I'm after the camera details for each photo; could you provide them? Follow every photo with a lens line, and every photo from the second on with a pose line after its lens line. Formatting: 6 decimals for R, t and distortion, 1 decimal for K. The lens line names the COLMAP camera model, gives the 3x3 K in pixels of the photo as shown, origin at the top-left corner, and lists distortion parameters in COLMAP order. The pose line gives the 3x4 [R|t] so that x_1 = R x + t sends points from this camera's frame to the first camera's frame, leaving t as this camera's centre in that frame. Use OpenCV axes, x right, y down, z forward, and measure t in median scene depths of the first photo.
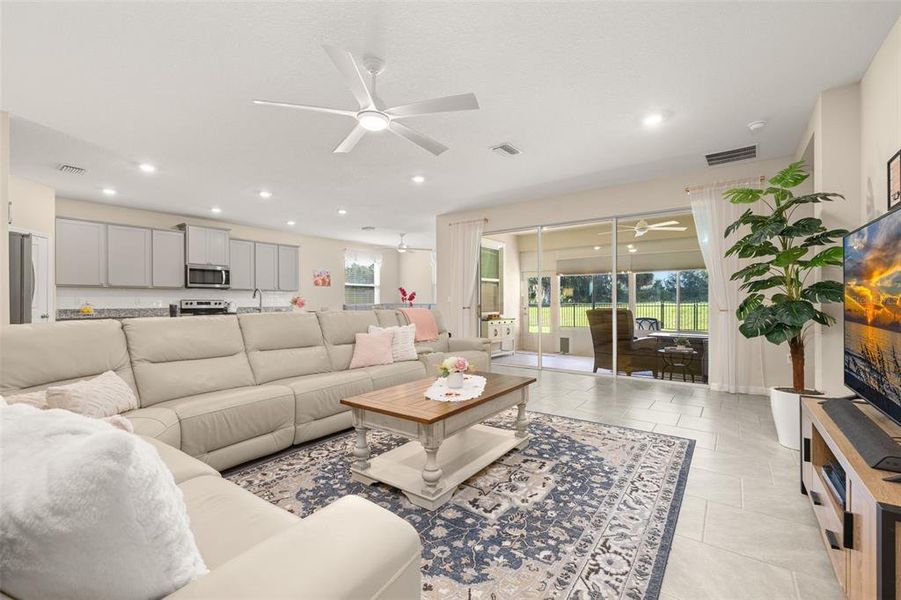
lens RADIAL K [[381.9, 0, 452.0], [0, 381.9, 306.9], [0, 0, 1]] dist [0.001815, 0.000492]
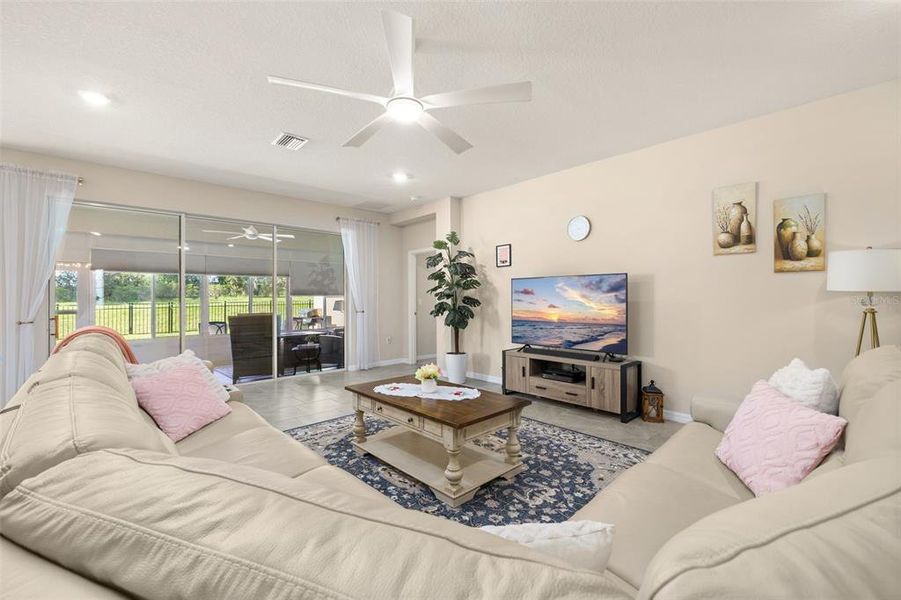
lens RADIAL K [[381.9, 0, 445.2], [0, 381.9, 297.7], [0, 0, 1]] dist [0.001815, 0.000492]
pose [[0.193230, 0.002175, 0.981151, -1.484250], [0.018834, 0.999805, -0.005926, -0.067379], [-0.980973, 0.019624, 0.193151, 1.054857]]
